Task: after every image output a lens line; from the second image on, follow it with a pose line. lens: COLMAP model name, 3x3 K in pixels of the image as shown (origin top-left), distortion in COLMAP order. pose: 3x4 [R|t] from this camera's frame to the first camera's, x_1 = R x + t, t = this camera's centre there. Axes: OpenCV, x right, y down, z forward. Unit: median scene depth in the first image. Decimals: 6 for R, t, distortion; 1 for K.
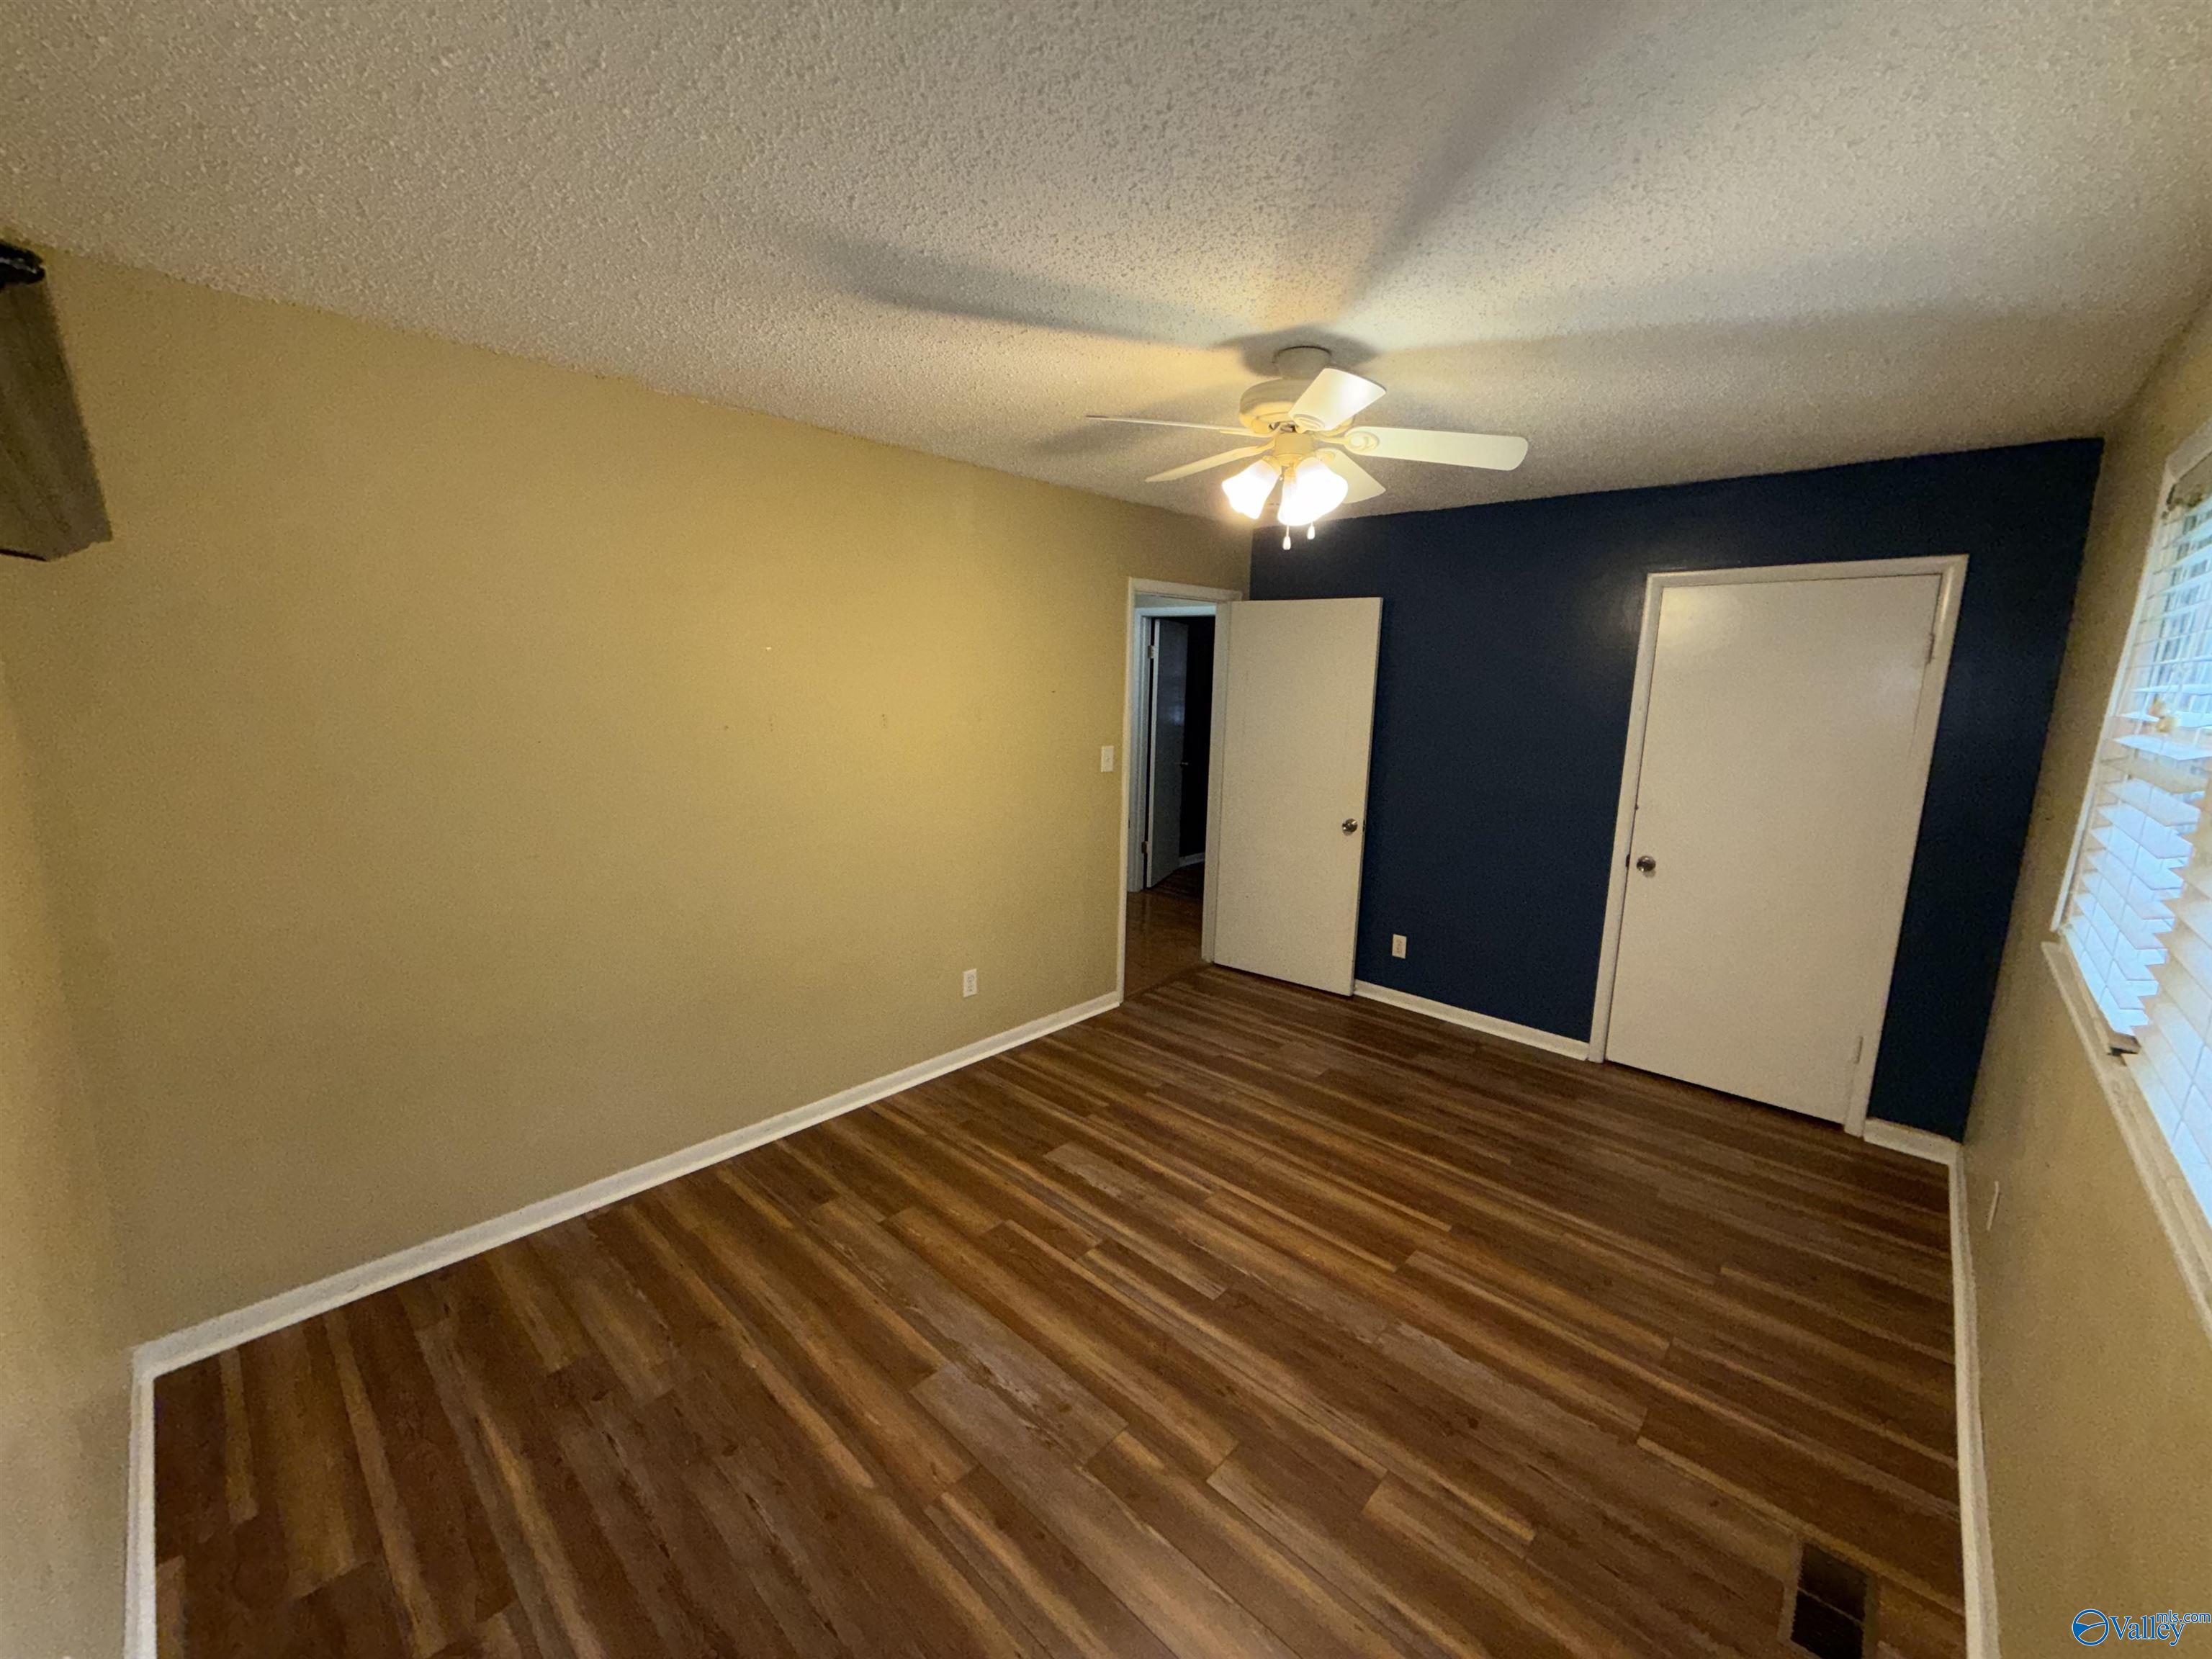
lens RADIAL K [[873.6, 0, 1106.0], [0, 873.6, 829.5], [0, 0, 1]] dist [-0.000057, -0.000083]
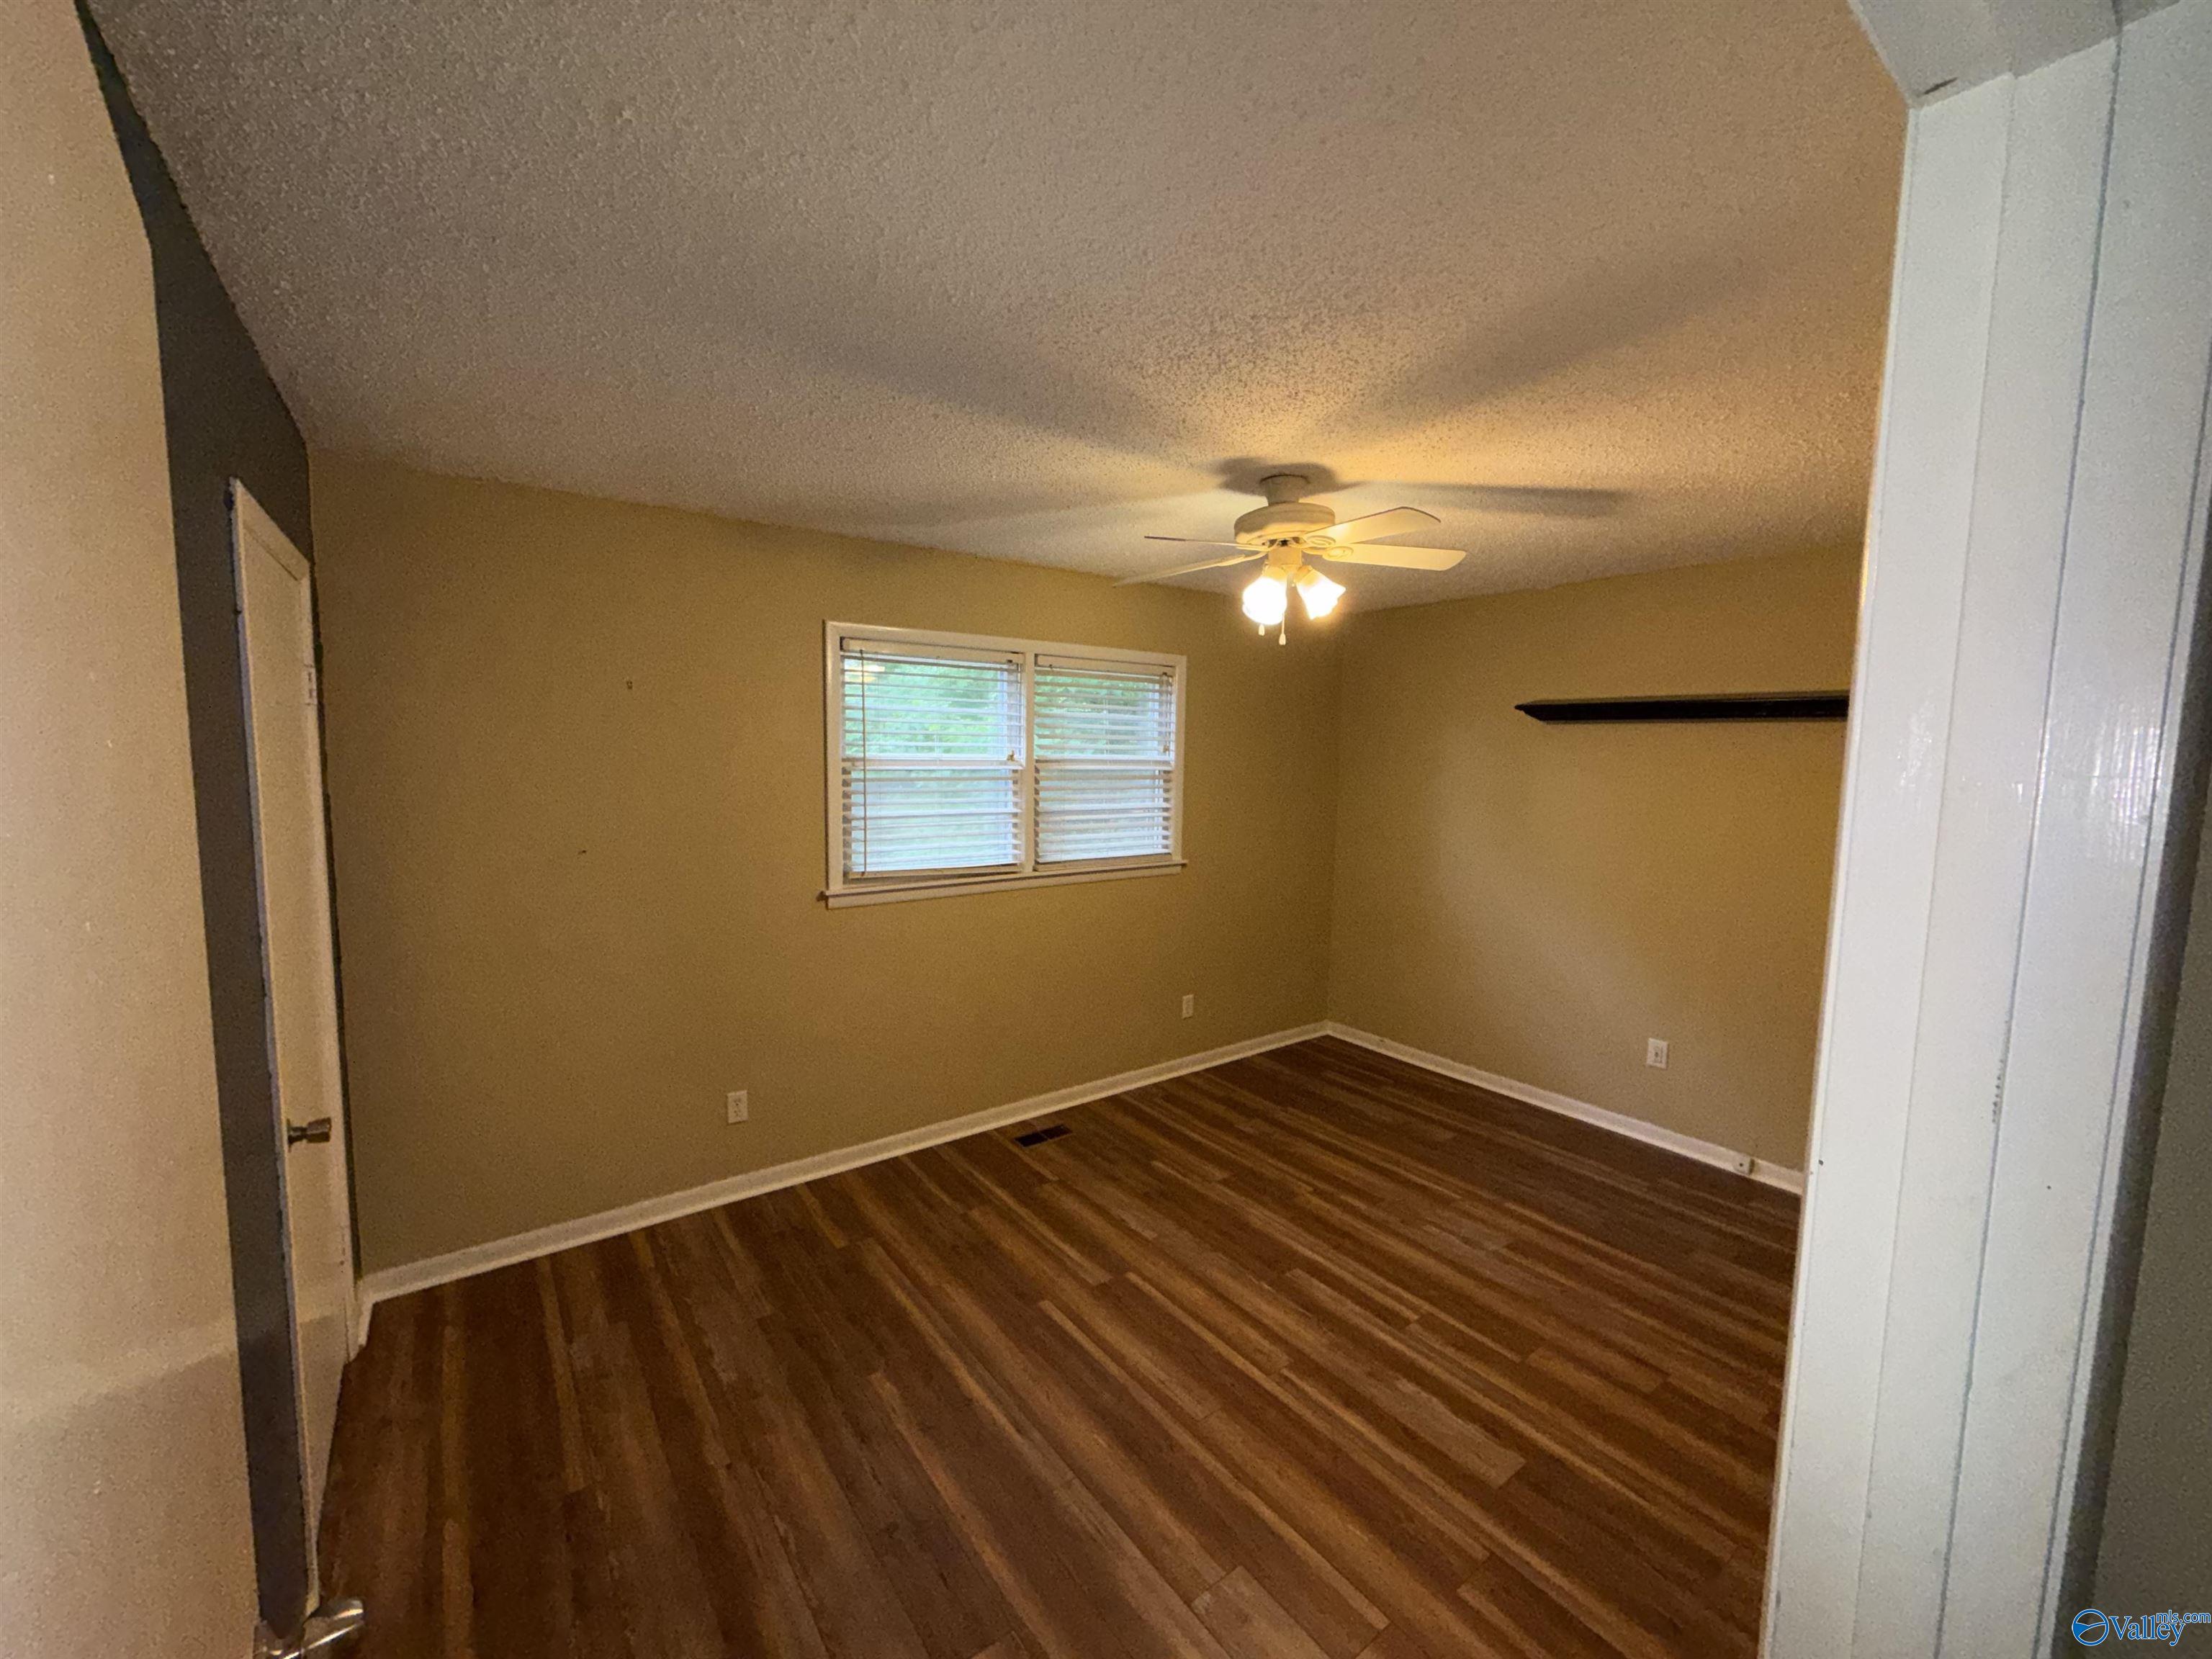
lens RADIAL K [[873.6, 0, 1106.0], [0, 873.6, 829.5], [0, 0, 1]] dist [-0.000057, -0.000083]
pose [[-0.982807, -0.049424, 0.177899, 0.185274], [0.000736, 0.962450, 0.271457, -0.346307], [-0.184636, 0.266921, -0.945866, 1.898983]]
